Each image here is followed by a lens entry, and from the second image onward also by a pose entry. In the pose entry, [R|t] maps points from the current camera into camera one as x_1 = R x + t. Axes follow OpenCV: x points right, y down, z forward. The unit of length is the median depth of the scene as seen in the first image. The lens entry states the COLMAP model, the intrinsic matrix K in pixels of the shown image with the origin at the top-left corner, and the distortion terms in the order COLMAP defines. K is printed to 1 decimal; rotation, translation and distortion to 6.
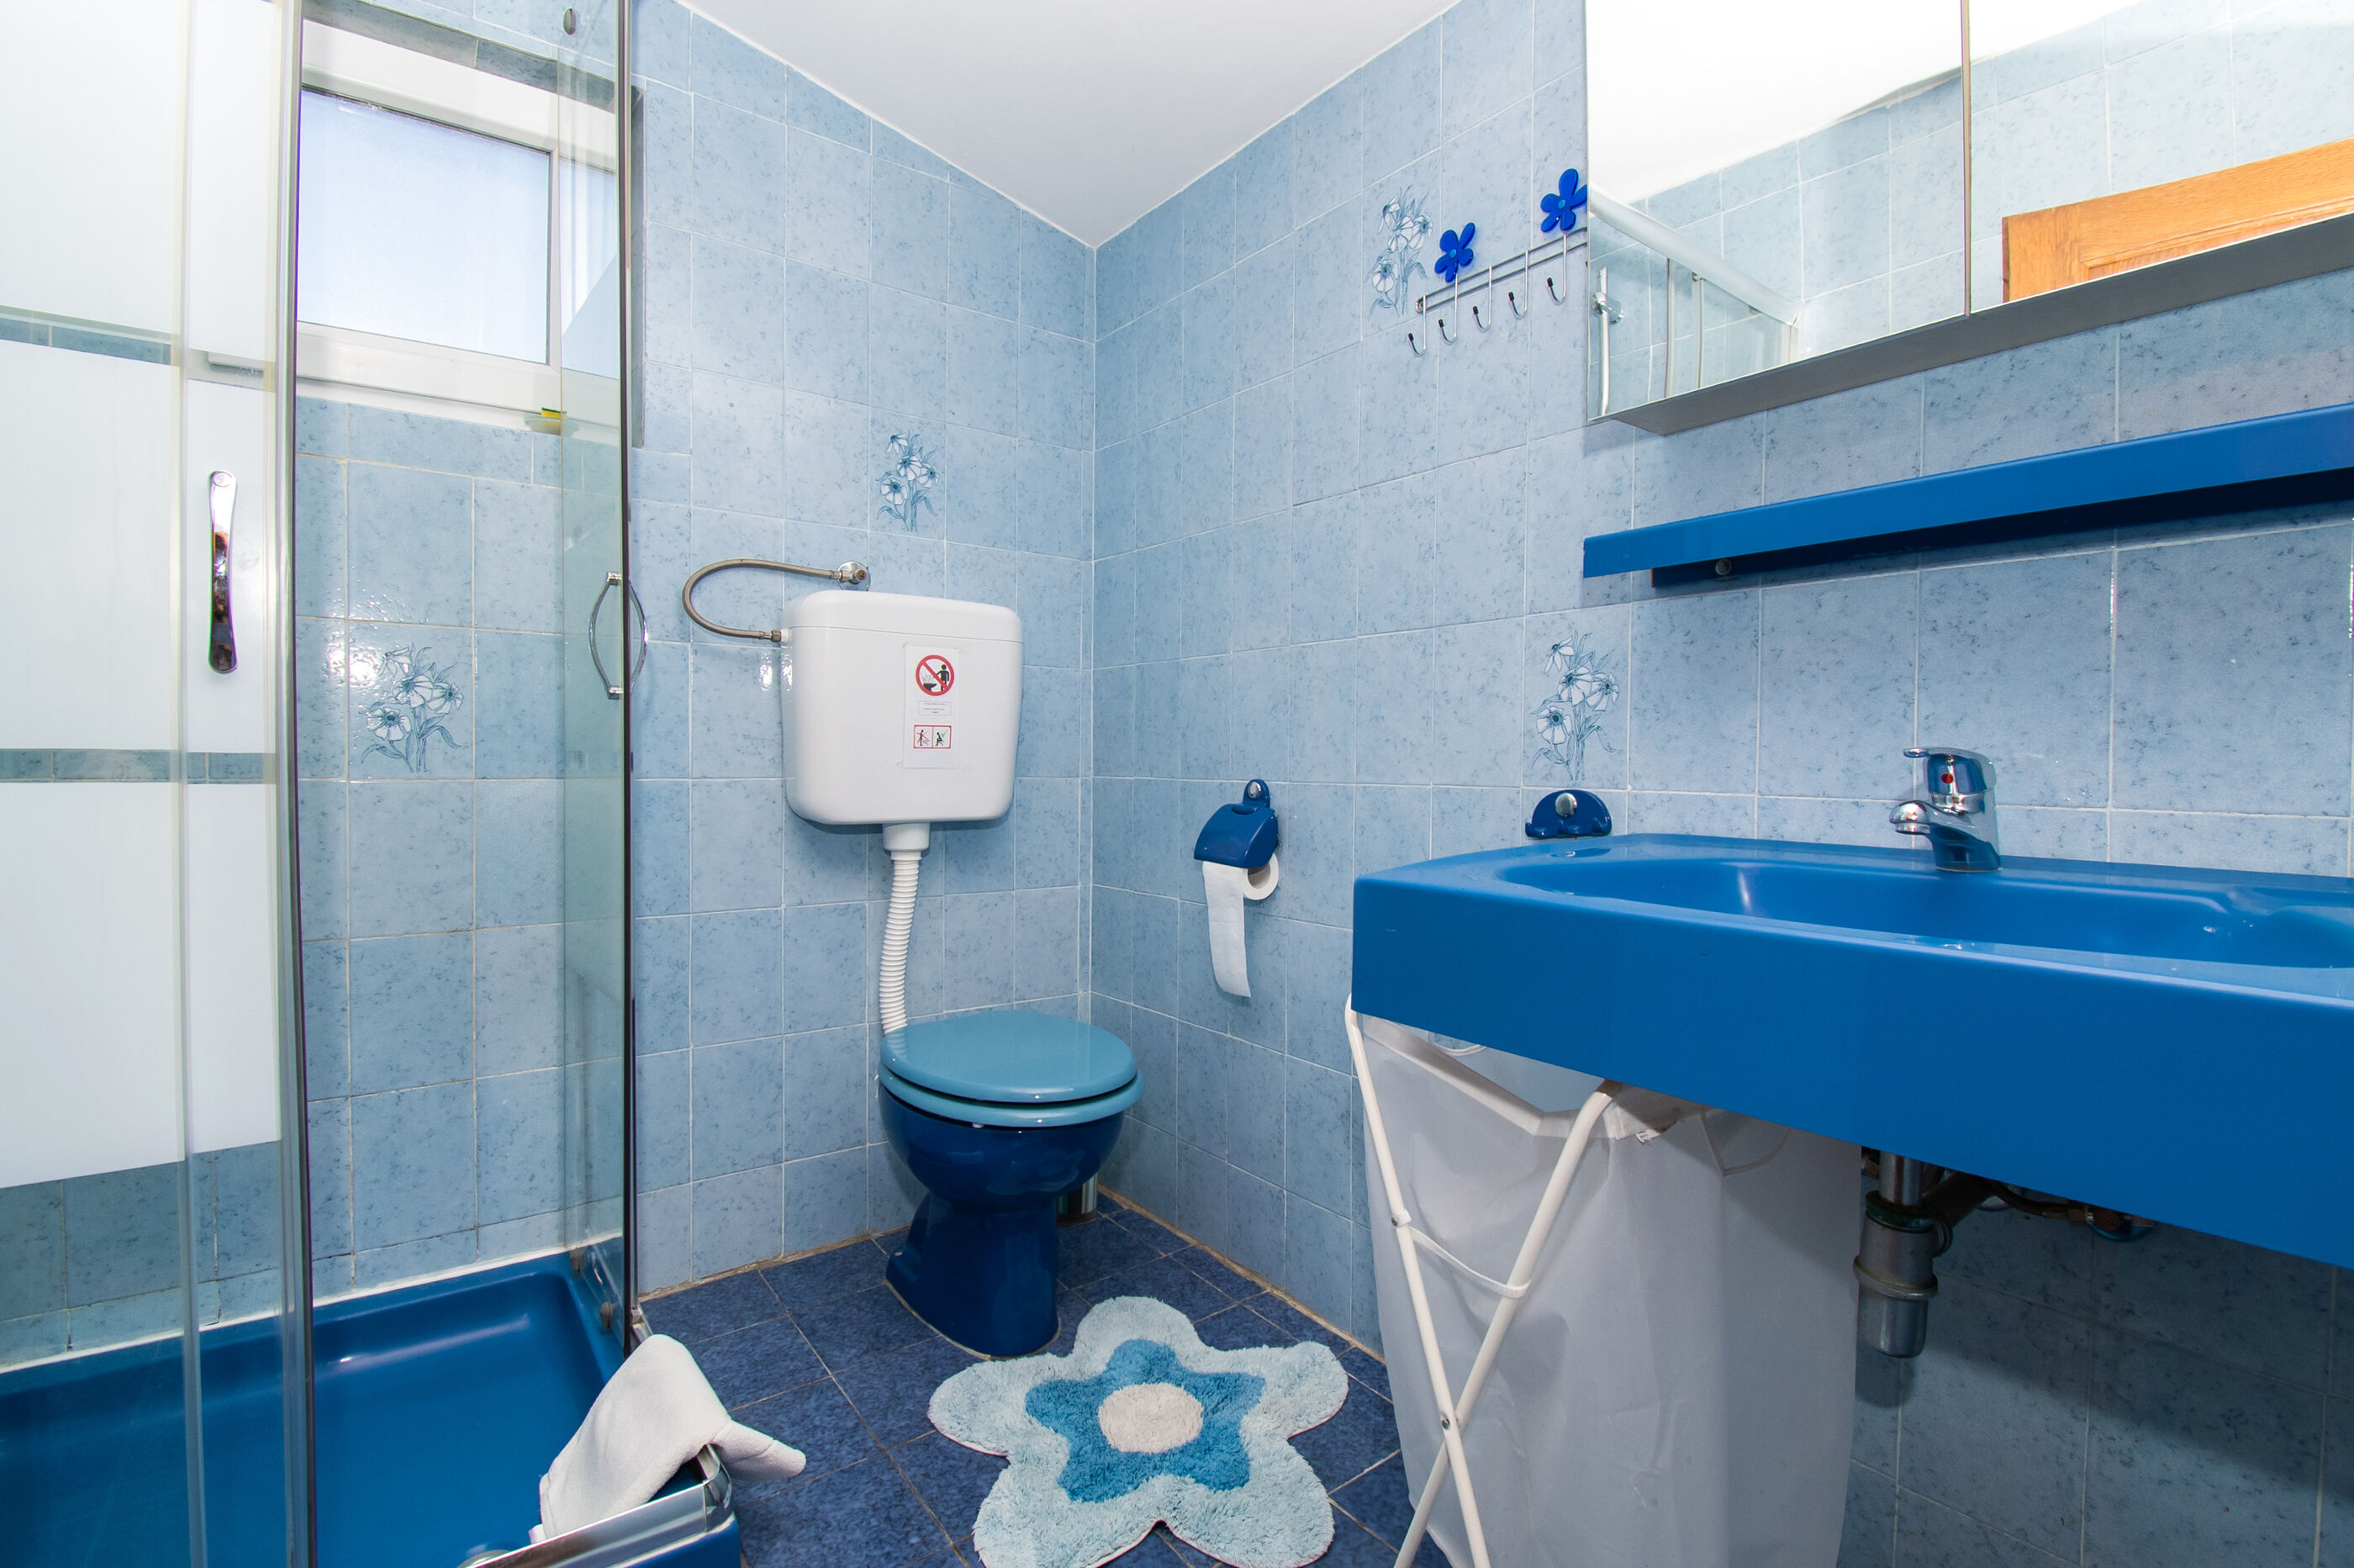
lens RADIAL K [[1085.2, 0, 1180.3], [0, 1085.2, 750.6], [0, 0, 1]] dist [0.003663, -0.016601]
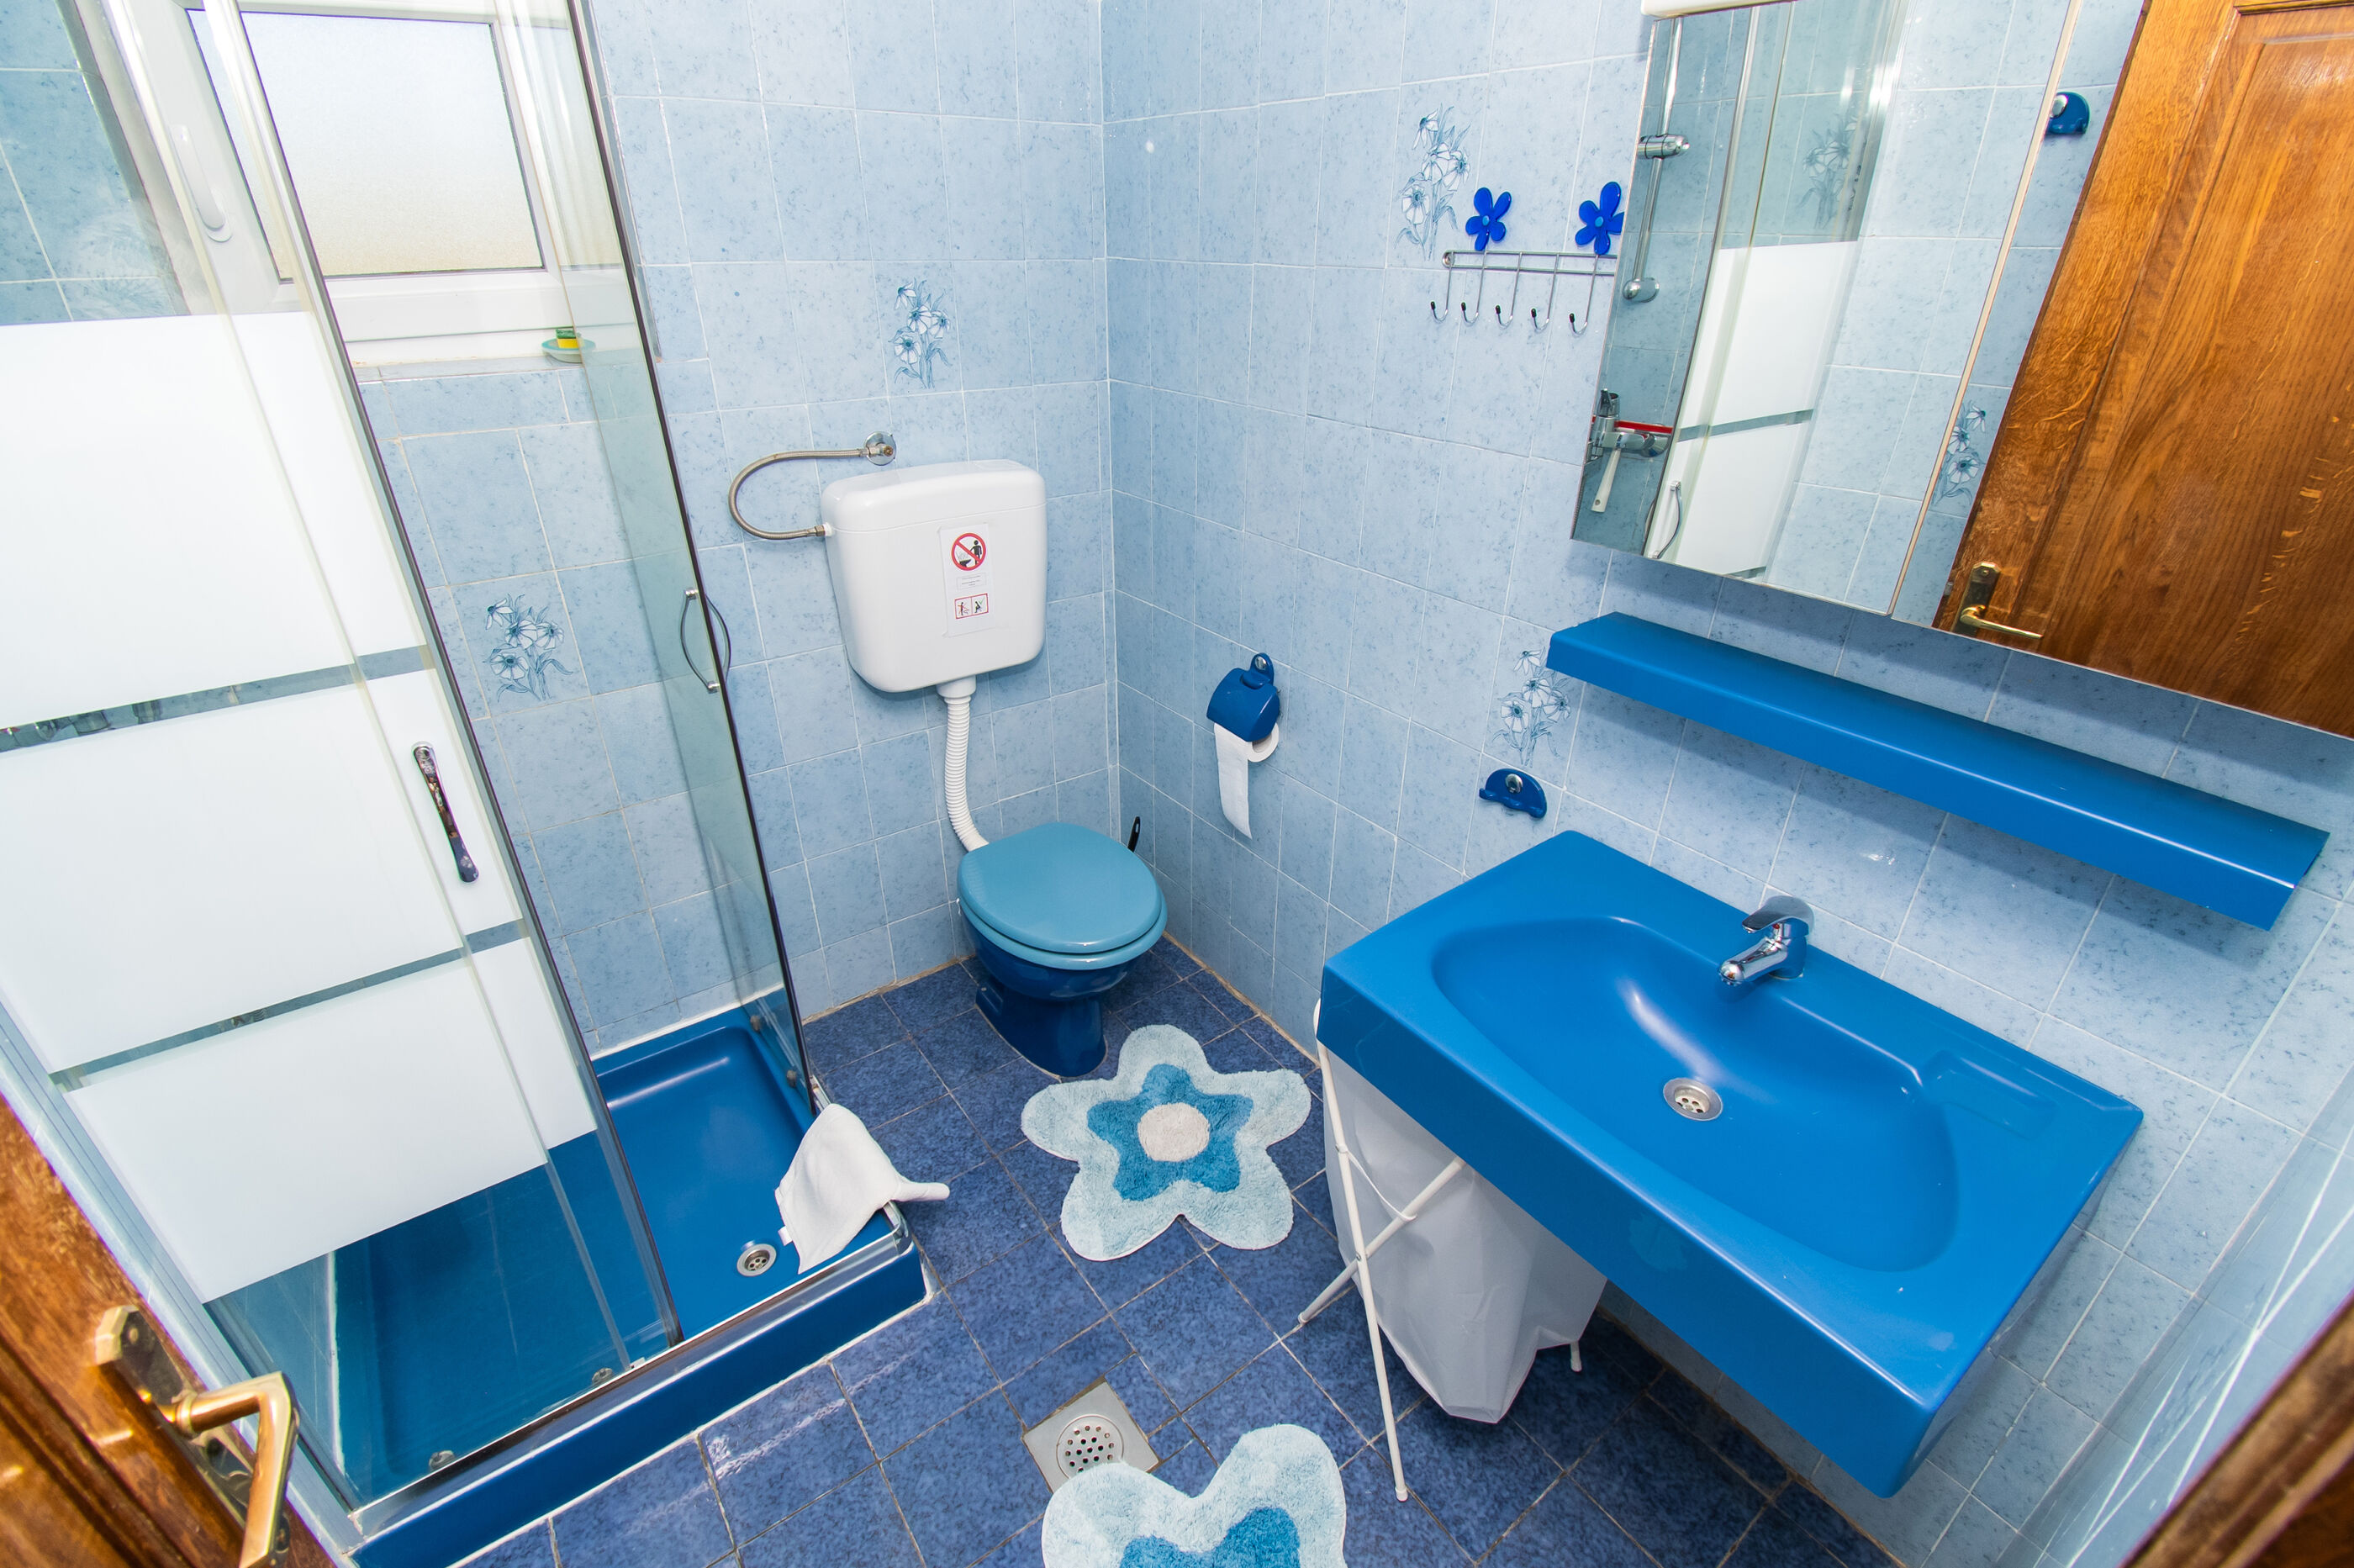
lens RADIAL K [[1053.4, 0, 1177.0], [0, 1053.4, 784.0], [0, 0, 1]] dist [0.001805, -0.014820]
pose [[0.999886, 0.002991, -0.014817, -0.002606], [0.004145, 0.888397, 0.459058, -0.386007], [0.014536, -0.459067, 0.888283, -0.039611]]
